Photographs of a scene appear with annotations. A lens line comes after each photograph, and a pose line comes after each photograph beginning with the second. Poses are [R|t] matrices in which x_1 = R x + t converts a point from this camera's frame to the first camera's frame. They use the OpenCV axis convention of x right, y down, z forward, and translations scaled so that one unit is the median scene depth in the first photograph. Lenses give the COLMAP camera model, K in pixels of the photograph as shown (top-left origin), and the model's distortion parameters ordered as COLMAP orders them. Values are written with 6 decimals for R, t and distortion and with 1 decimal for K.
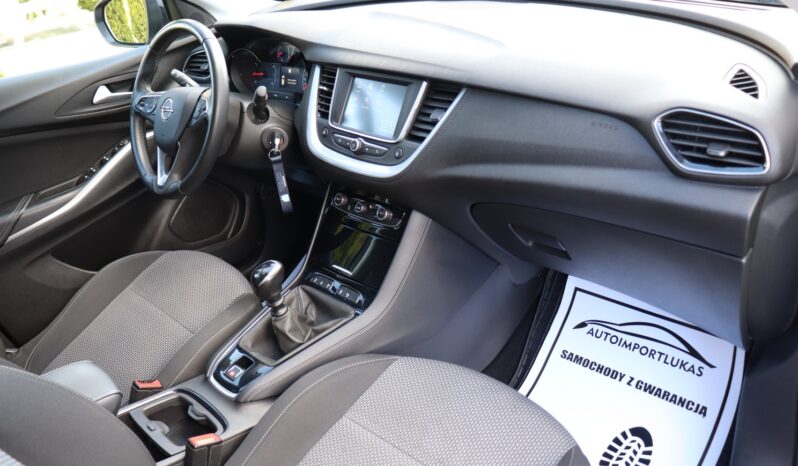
lens RADIAL K [[664.0, 0, 393.2], [0, 664.0, 224.1], [0, 0, 1]] dist [-0.178753, 0.145981]
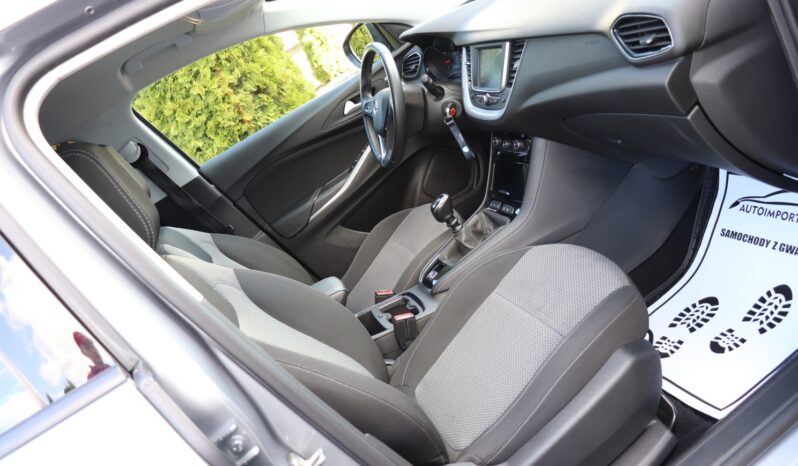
lens RADIAL K [[664.0, 0, 393.2], [0, 664.0, 224.1], [0, 0, 1]] dist [-0.178753, 0.145981]
pose [[0.832104, -0.168406, -0.528434, 0.409727], [0.192414, 0.981266, -0.009731, 0.096736], [0.520173, -0.093581, 0.848919, -0.239405]]
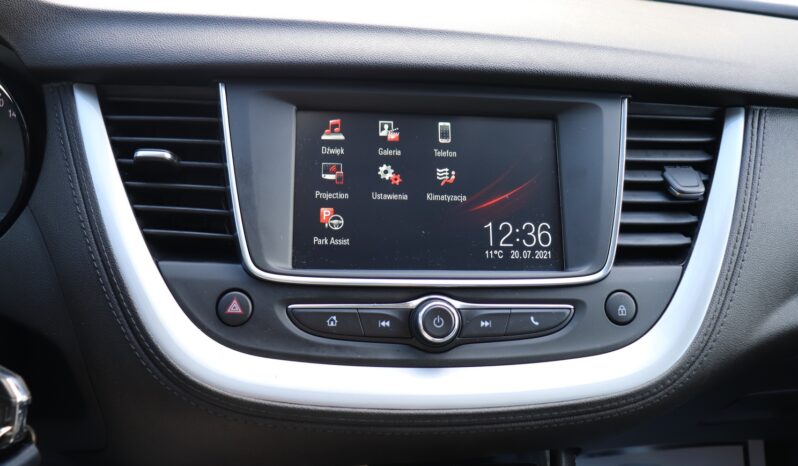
lens RADIAL K [[664.0, 0, 393.2], [0, 664.0, 224.1], [0, 0, 1]] dist [-0.178753, 0.145981]
pose [[0.574627, -0.118392, 0.809807, -0.270744], [0.256067, 0.965810, -0.040503, -0.138421], [-0.777324, 0.230639, 0.585297, 0.746977]]
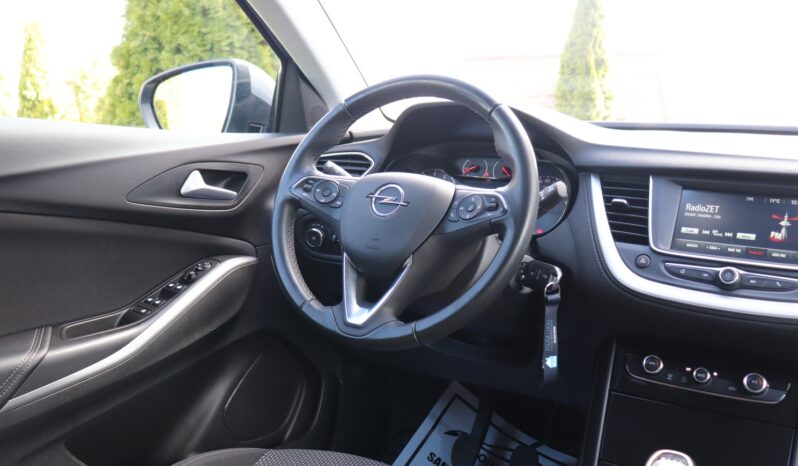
lens RADIAL K [[664.0, 0, 393.2], [0, 664.0, 224.1], [0, 0, 1]] dist [-0.178753, 0.145981]
pose [[0.956030, 0.123925, 0.265799, -0.507524], [-0.026971, 0.939645, -0.341086, 0.056722], [-0.292026, 0.318920, 0.901671, 0.442843]]
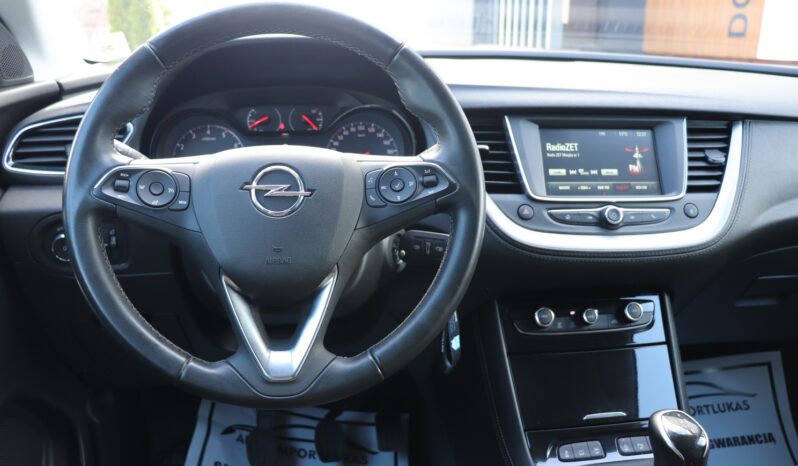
lens RADIAL K [[664.0, 0, 393.2], [0, 664.0, 224.1], [0, 0, 1]] dist [-0.178753, 0.145981]
pose [[0.599397, -0.071474, 0.797254, -0.647942], [0.285356, 0.949646, -0.129402, -0.079695], [-0.747860, 0.305065, 0.589611, 0.698203]]
